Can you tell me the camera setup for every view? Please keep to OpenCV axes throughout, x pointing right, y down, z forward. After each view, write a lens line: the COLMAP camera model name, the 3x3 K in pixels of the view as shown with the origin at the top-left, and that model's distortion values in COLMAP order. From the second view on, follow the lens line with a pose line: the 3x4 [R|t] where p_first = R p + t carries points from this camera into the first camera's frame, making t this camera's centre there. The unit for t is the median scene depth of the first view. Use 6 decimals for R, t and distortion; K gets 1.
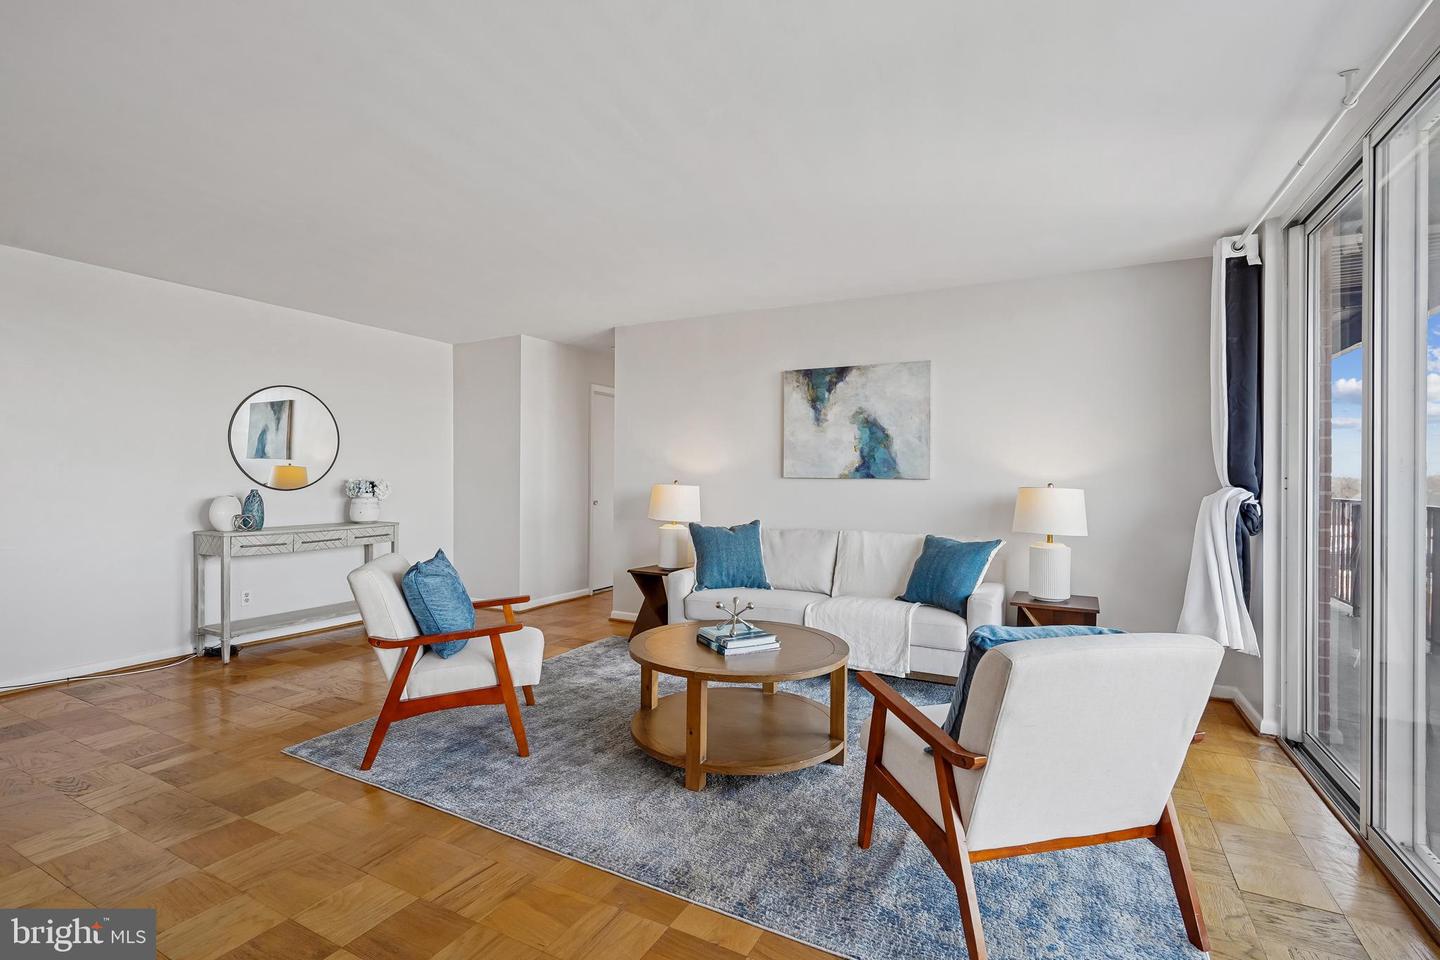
lens RADIAL K [[662.5, 0, 718.5], [0, 662.5, 478.3], [0, 0, 1]] dist [-0.004951, 0.001907]
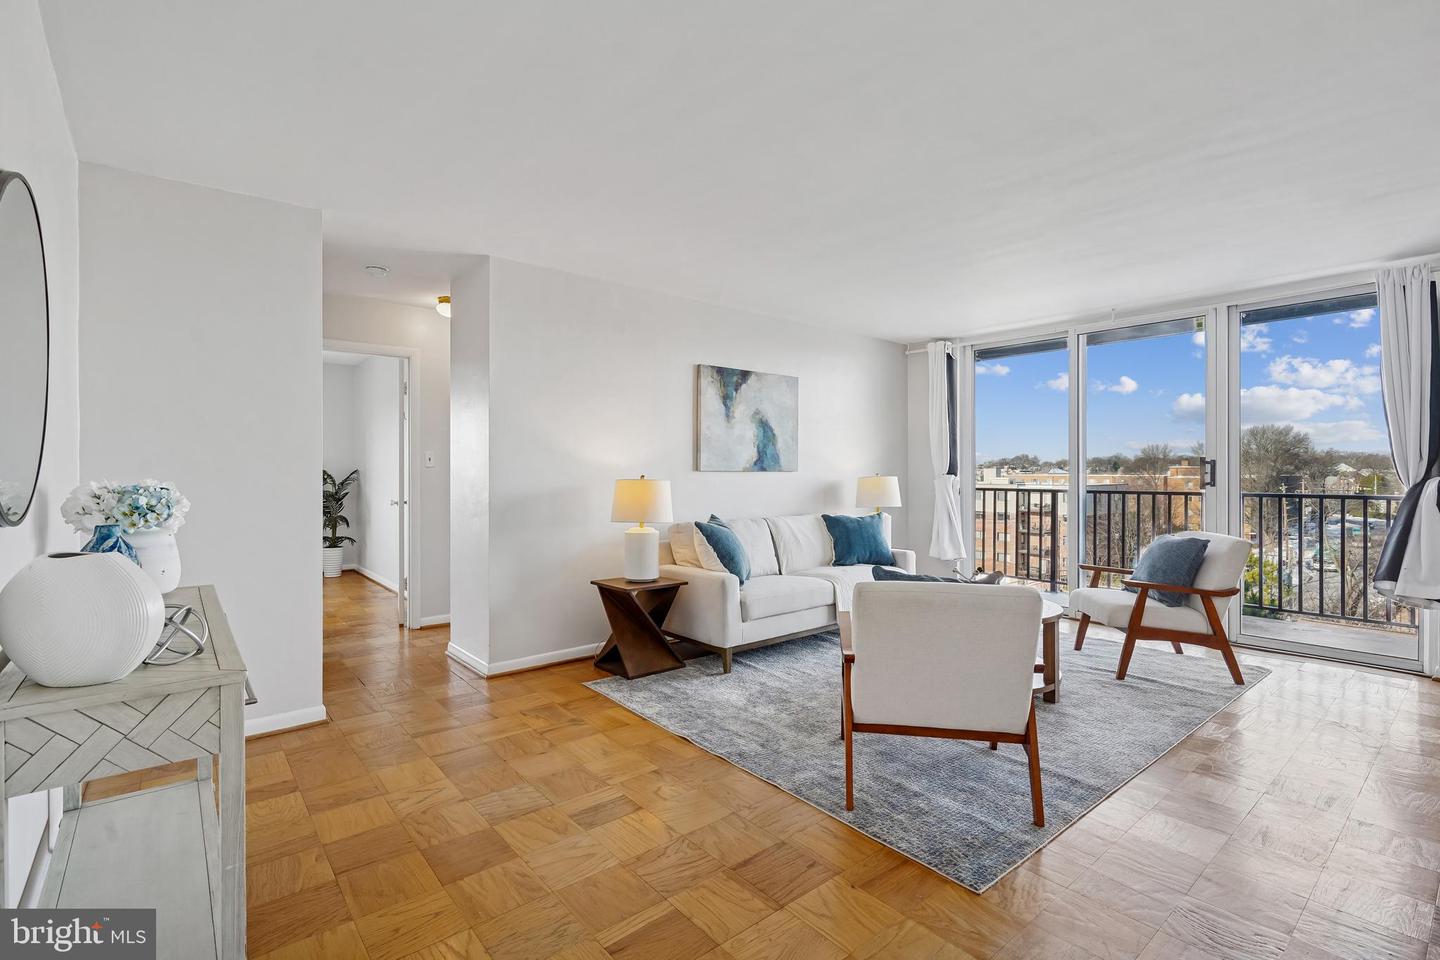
lens RADIAL K [[662.5, 0, 720.9], [0, 662.5, 472.9], [0, 0, 1]] dist [-0.004951, 0.001907]
pose [[0.378964, -0.007623, 0.925380, -0.856922], [0.001307, 0.999969, 0.007702, -0.005758], [-0.925411, -0.001710, 0.378962, 0.622203]]
